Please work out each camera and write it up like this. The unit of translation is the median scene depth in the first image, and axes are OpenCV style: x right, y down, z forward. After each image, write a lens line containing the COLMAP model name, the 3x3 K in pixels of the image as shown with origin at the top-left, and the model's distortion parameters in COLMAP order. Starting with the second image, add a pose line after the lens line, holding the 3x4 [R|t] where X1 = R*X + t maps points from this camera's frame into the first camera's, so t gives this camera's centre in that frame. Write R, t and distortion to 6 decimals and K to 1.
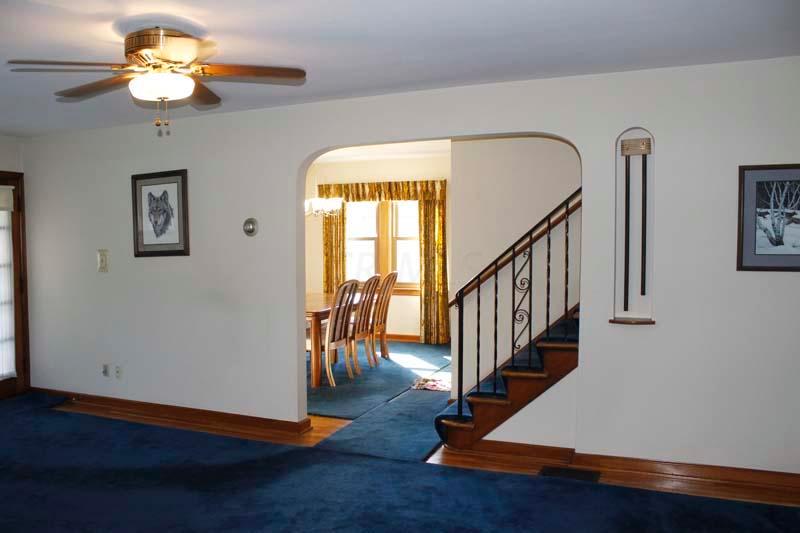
lens RADIAL K [[709.7, 0, 399.7], [0, 709.7, 266.6], [0, 0, 1]] dist [0.016471, 0.004036]
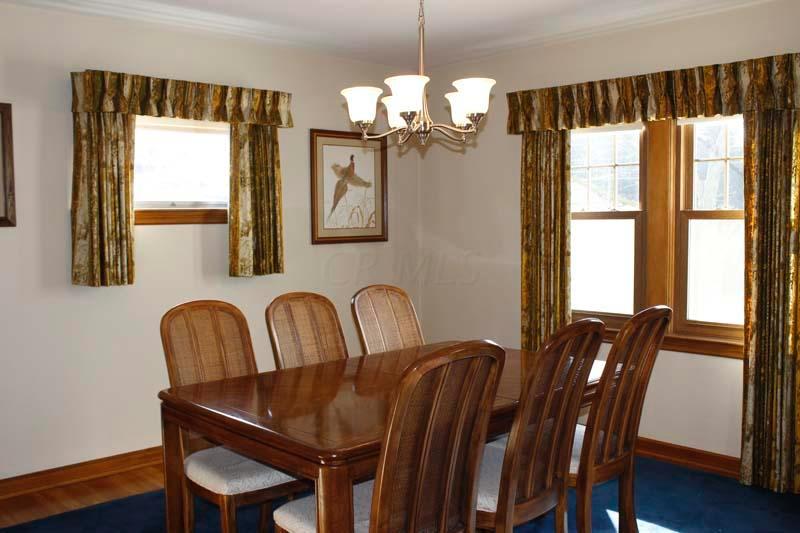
lens RADIAL K [[787.1, 0, 416.0], [0, 787.1, 230.3], [0, 0, 1]] dist [-0.072858, 0.000000]
pose [[0.927235, 0.020057, -0.373942, 0.019478], [-0.034238, 0.998923, -0.031320, -0.011315], [0.372911, 0.041844, 0.926923, 0.536843]]
